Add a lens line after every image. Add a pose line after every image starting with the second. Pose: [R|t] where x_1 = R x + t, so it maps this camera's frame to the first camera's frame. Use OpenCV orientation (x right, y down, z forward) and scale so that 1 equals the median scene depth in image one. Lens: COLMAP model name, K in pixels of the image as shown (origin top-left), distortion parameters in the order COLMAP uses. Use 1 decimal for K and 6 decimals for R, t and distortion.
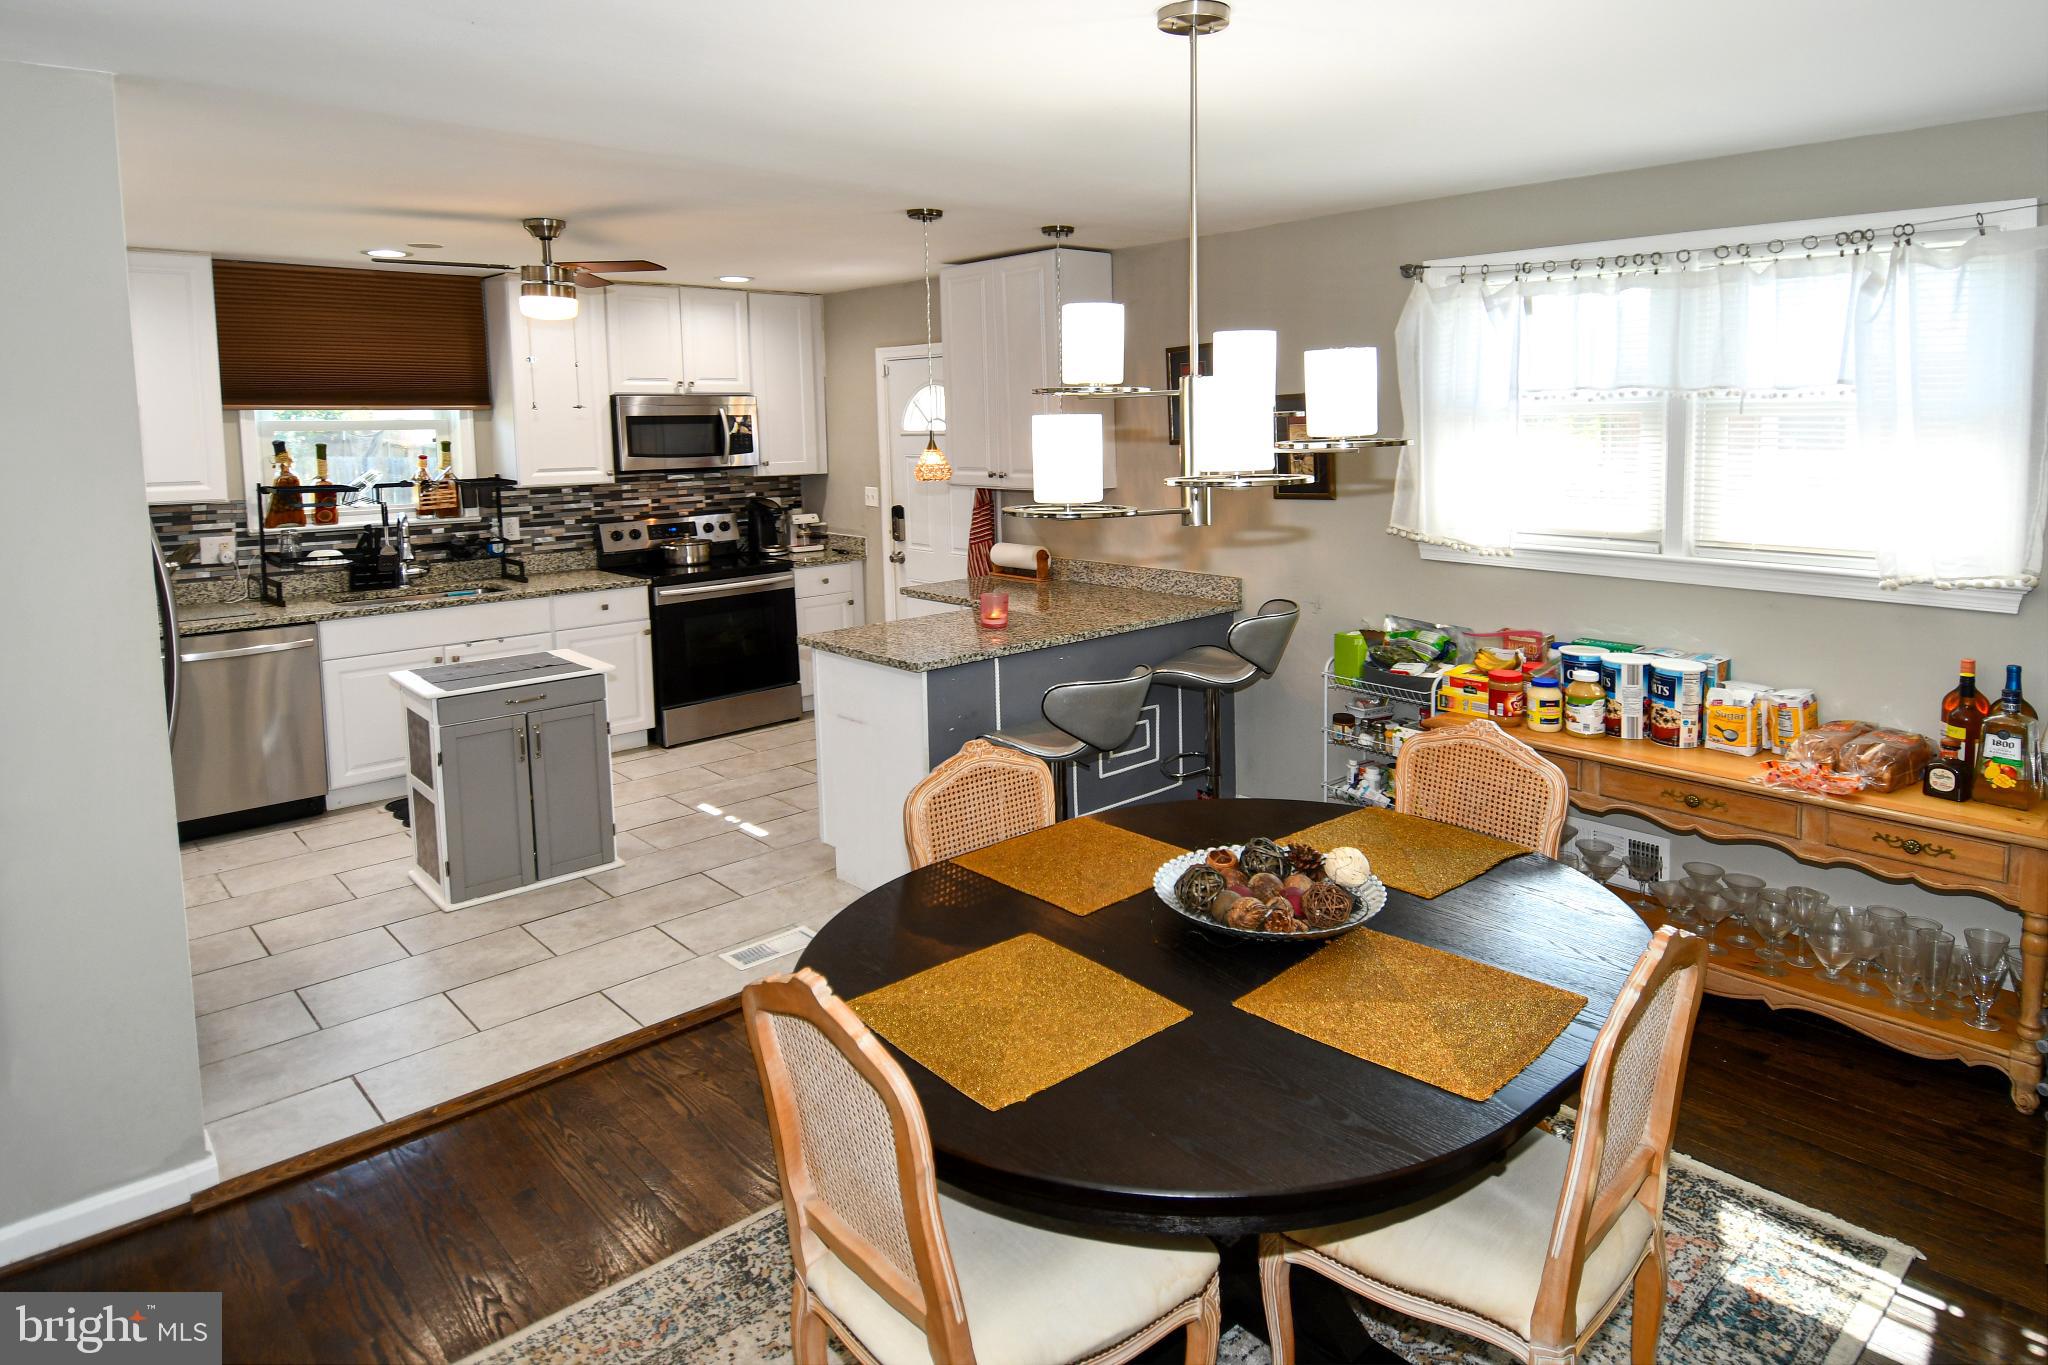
lens RADIAL K [[1287.7, 0, 1246.8], [0, 1287.7, 541.5], [0, 0, 1]] dist [0.028183, -0.034117]
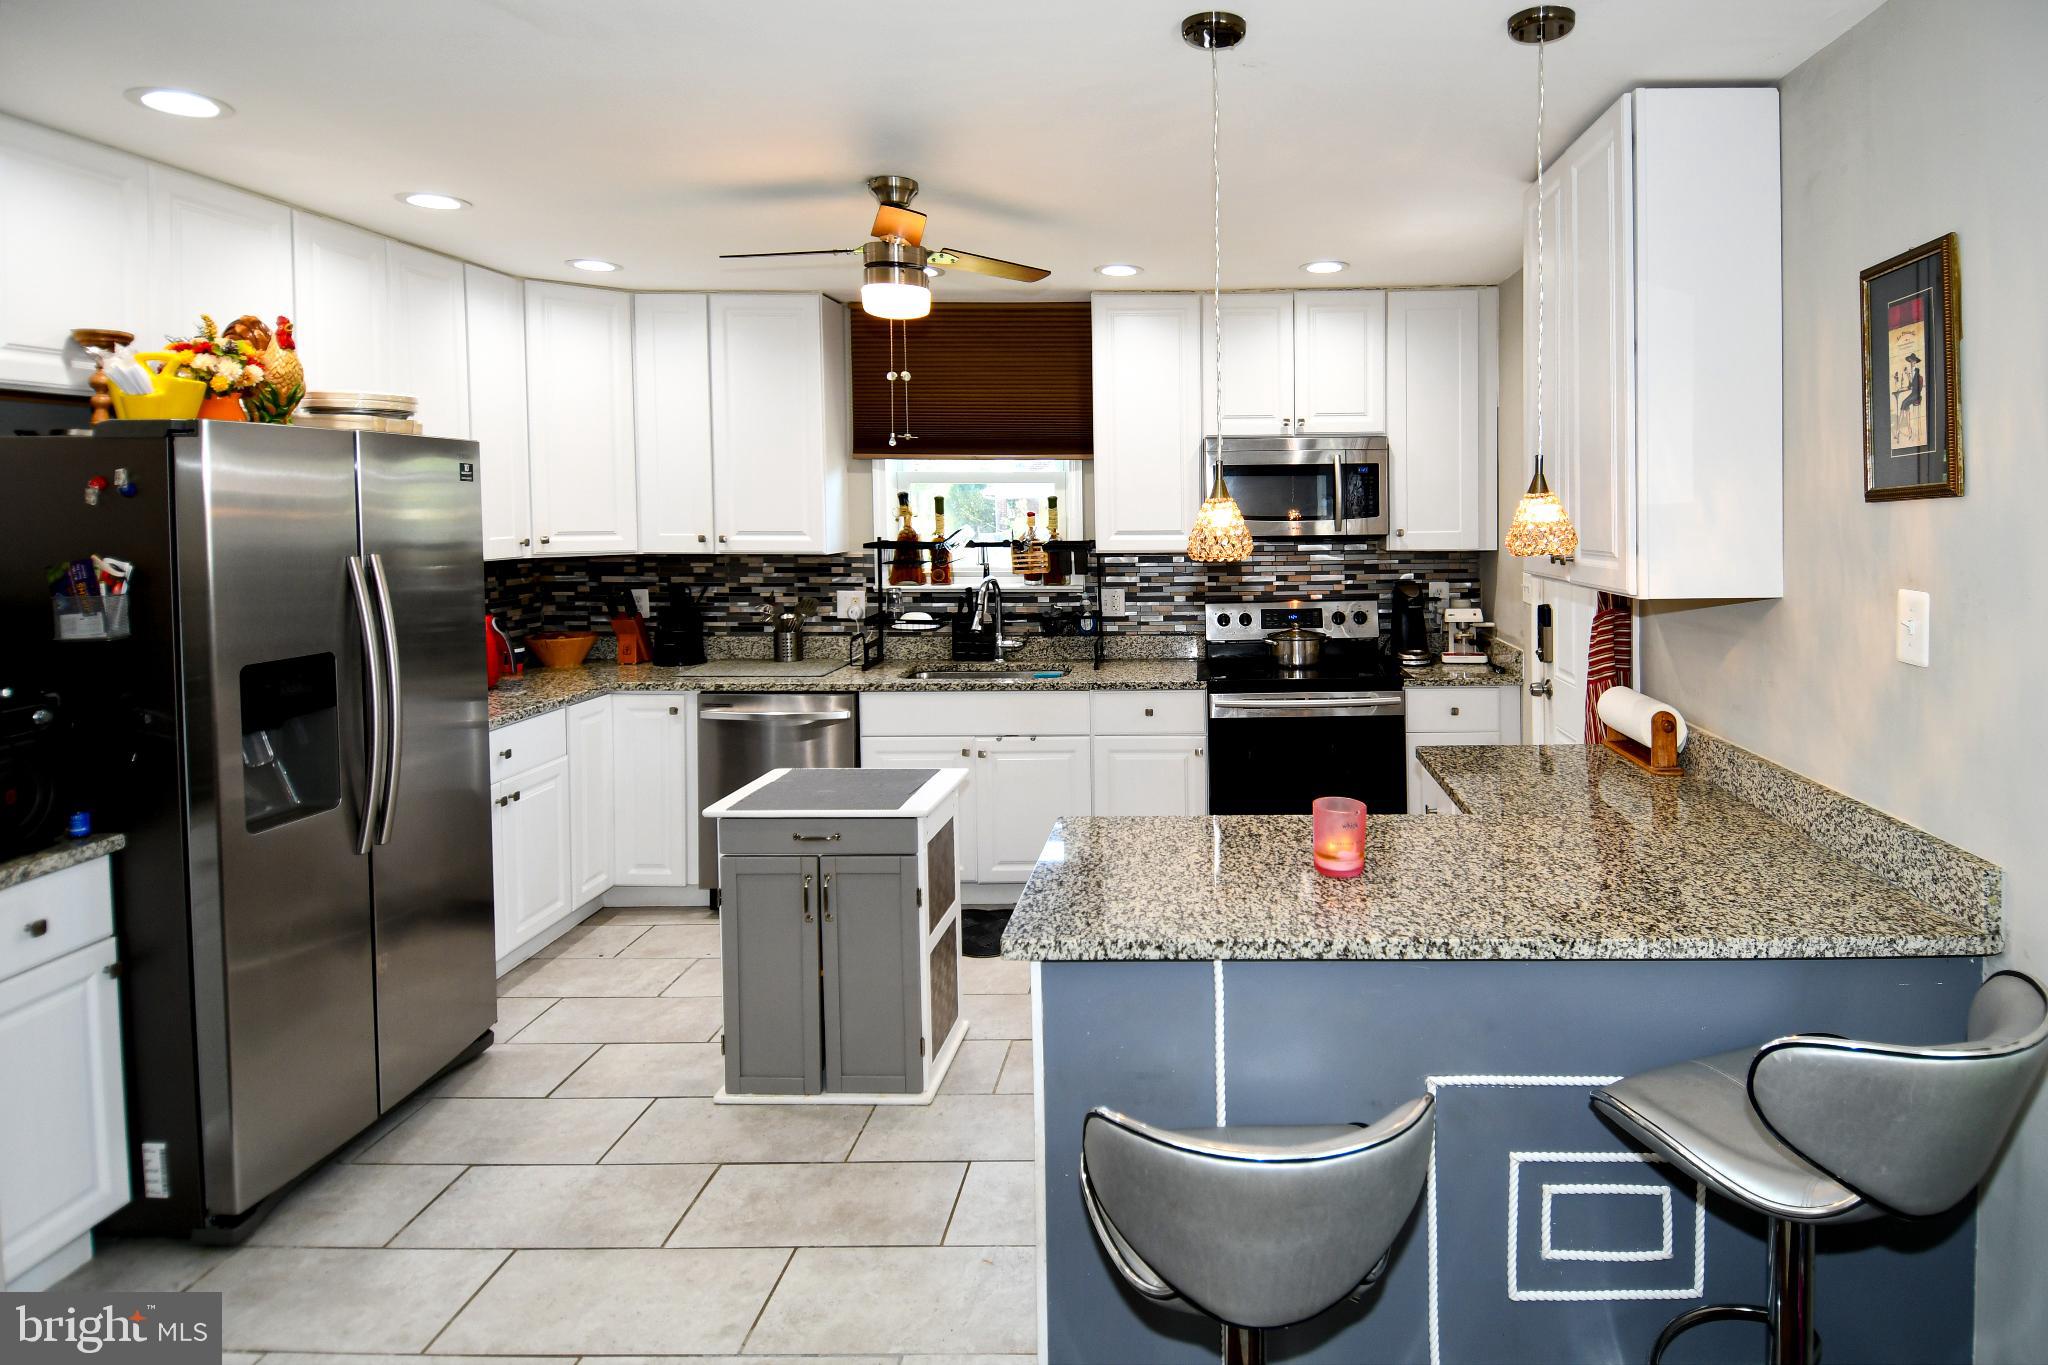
lens RADIAL K [[1287.7, 0, 1246.8], [0, 1287.7, 541.5], [0, 0, 1]] dist [0.028183, -0.034117]
pose [[0.668150, 0.029036, -0.743460, 0.108981], [-0.077649, 0.996503, -0.030866, -0.031637], [0.739964, 0.078352, 0.668068, 0.537285]]
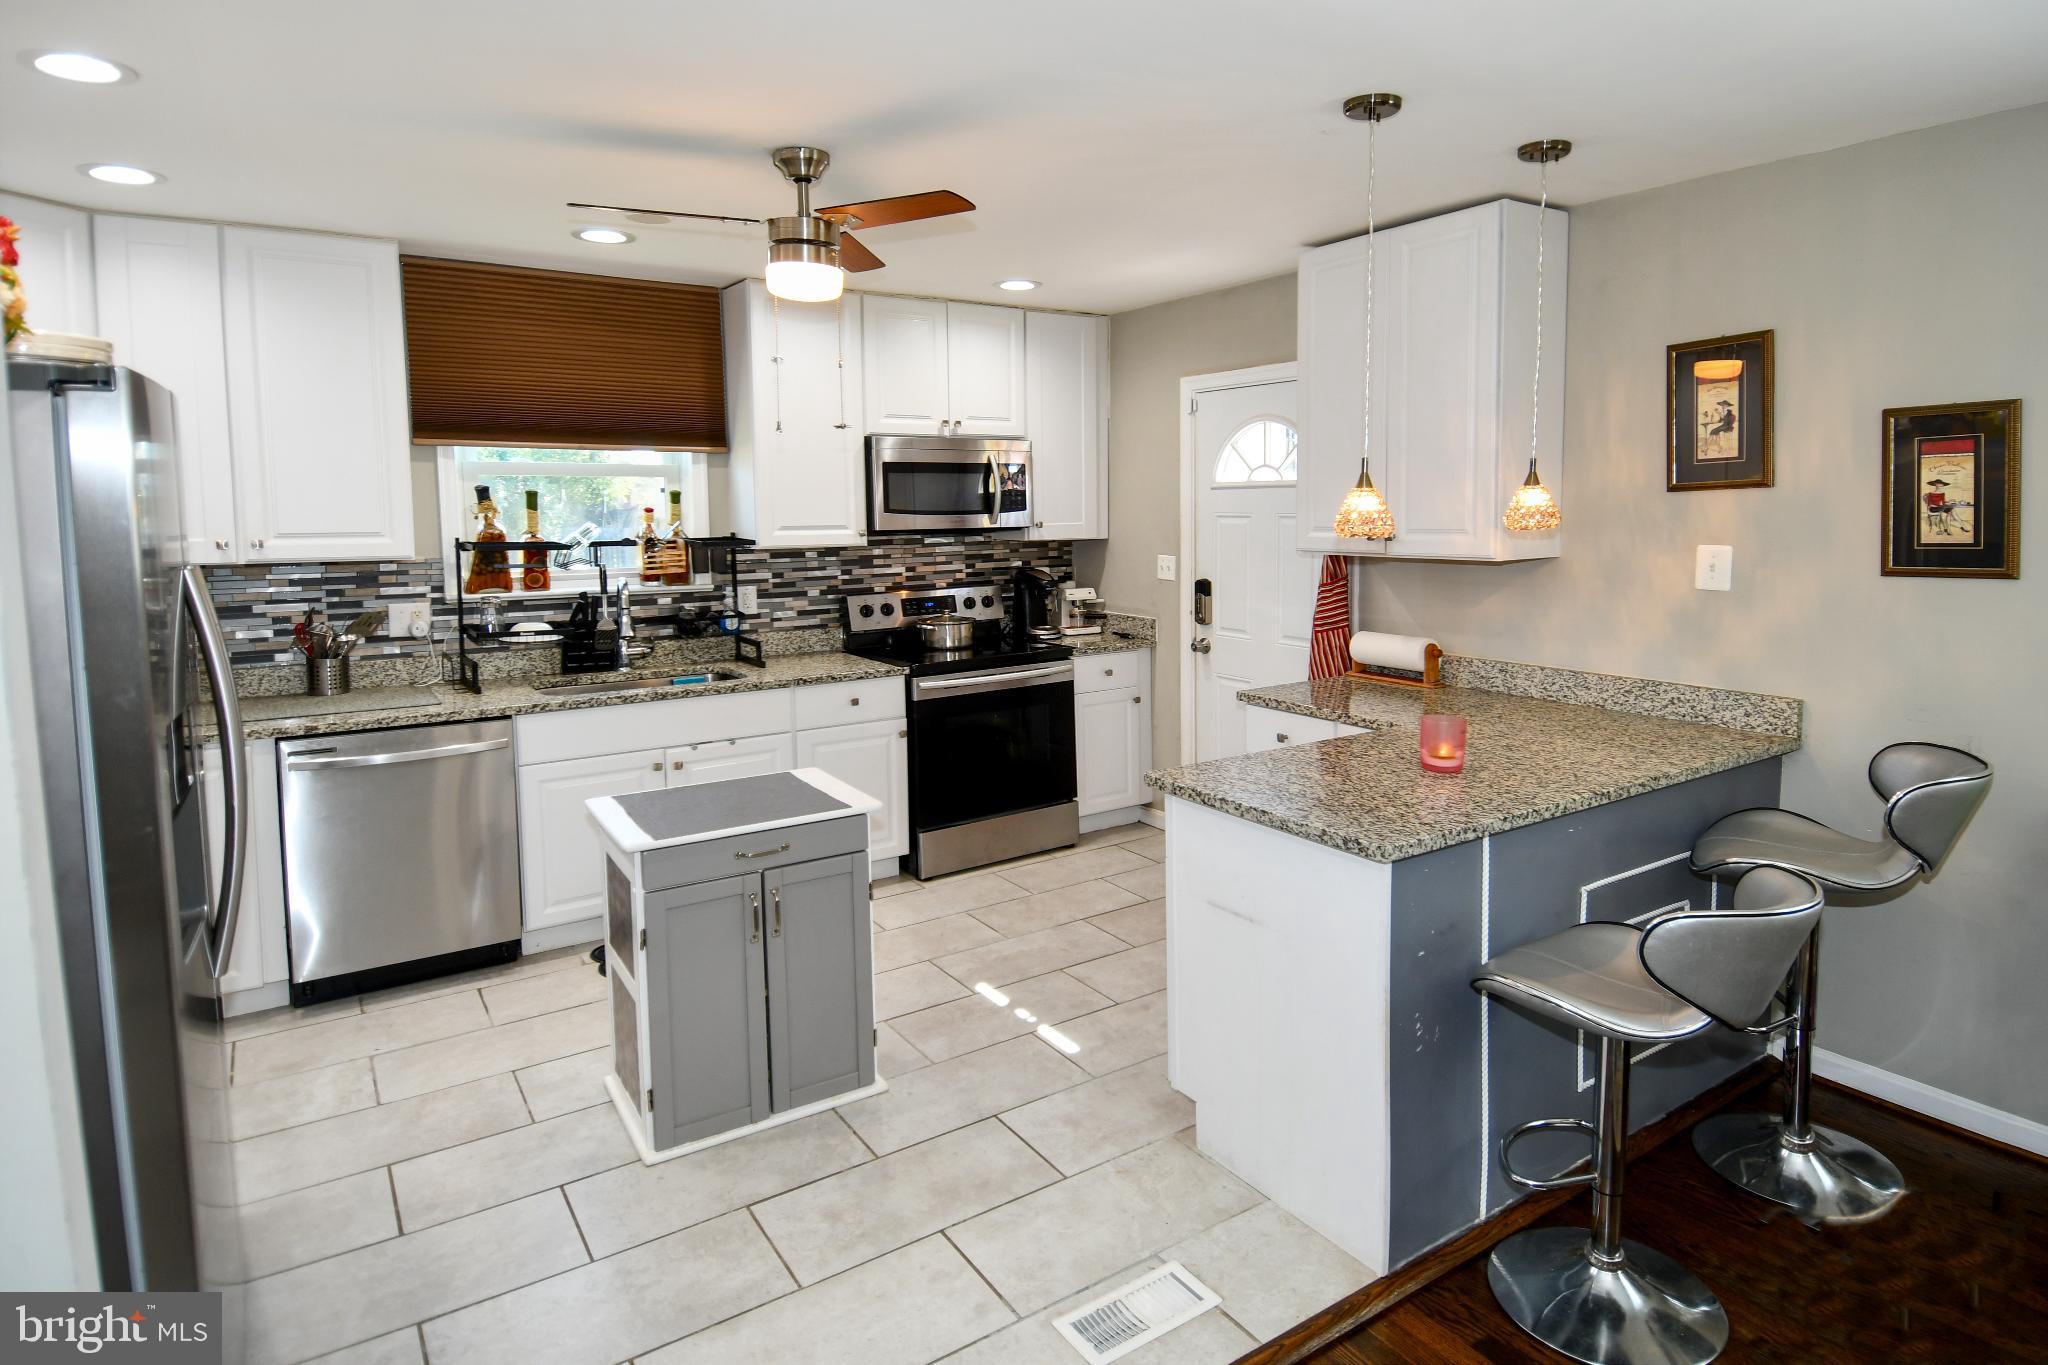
lens RADIAL K [[1171.1, 0, 1162.2], [0, 1171.1, 619.4], [0, 0, 1]] dist [0.006749, -0.001053]
pose [[0.984353, 0.021524, -0.174887, -0.193181], [-0.021570, 0.999766, 0.001636, -0.004805], [0.174882, 0.002162, 0.984587, 0.339283]]
